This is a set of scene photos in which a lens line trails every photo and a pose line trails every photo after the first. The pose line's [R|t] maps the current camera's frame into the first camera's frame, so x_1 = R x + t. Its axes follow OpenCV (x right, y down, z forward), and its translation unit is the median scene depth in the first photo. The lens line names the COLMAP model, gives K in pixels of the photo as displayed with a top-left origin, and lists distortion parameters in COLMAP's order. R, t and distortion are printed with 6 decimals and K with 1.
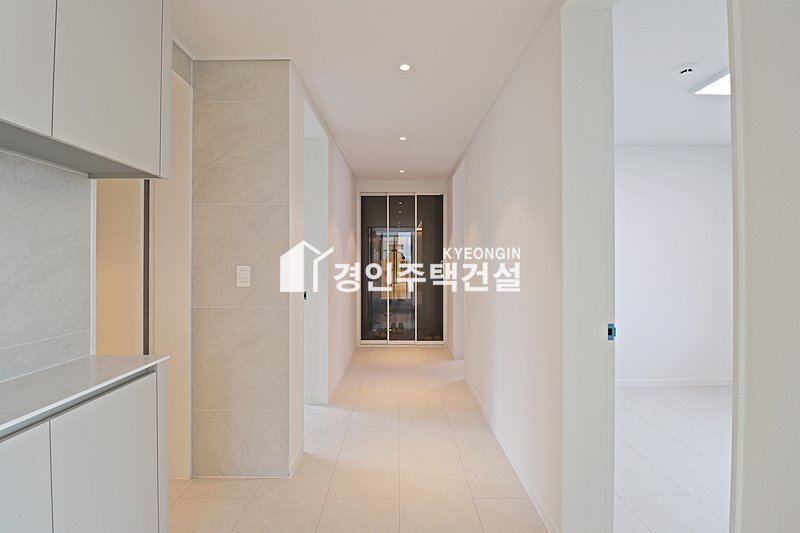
lens RADIAL K [[369.1, 0, 401.8], [0, 369.1, 263.6], [0, 0, 1]] dist [-0.004787, -0.009327]
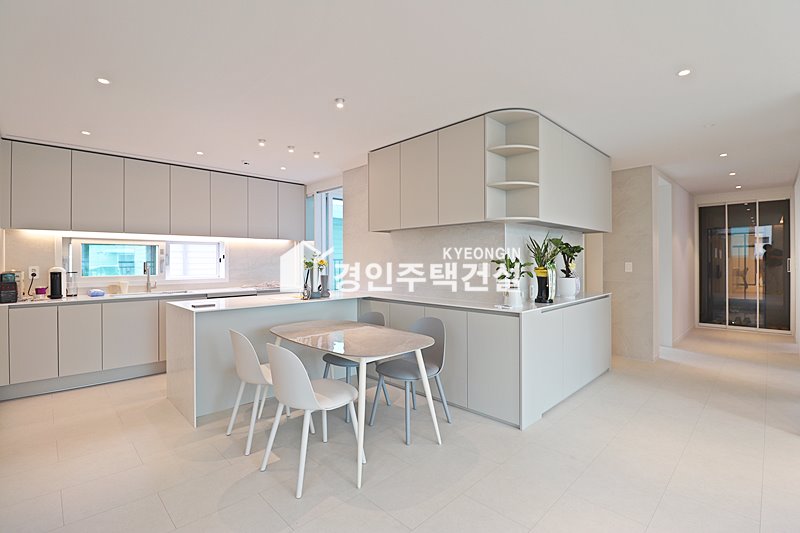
lens RADIAL K [[369.1, 0, 398.0], [0, 369.1, 263.6], [0, 0, 1]] dist [-0.004787, -0.009327]
pose [[0.694298, -0.001909, -0.719685, 0.077833], [0.003476, 0.999994, 0.000702, 0.003686], [0.719679, -0.002989, 0.694300, -0.614941]]
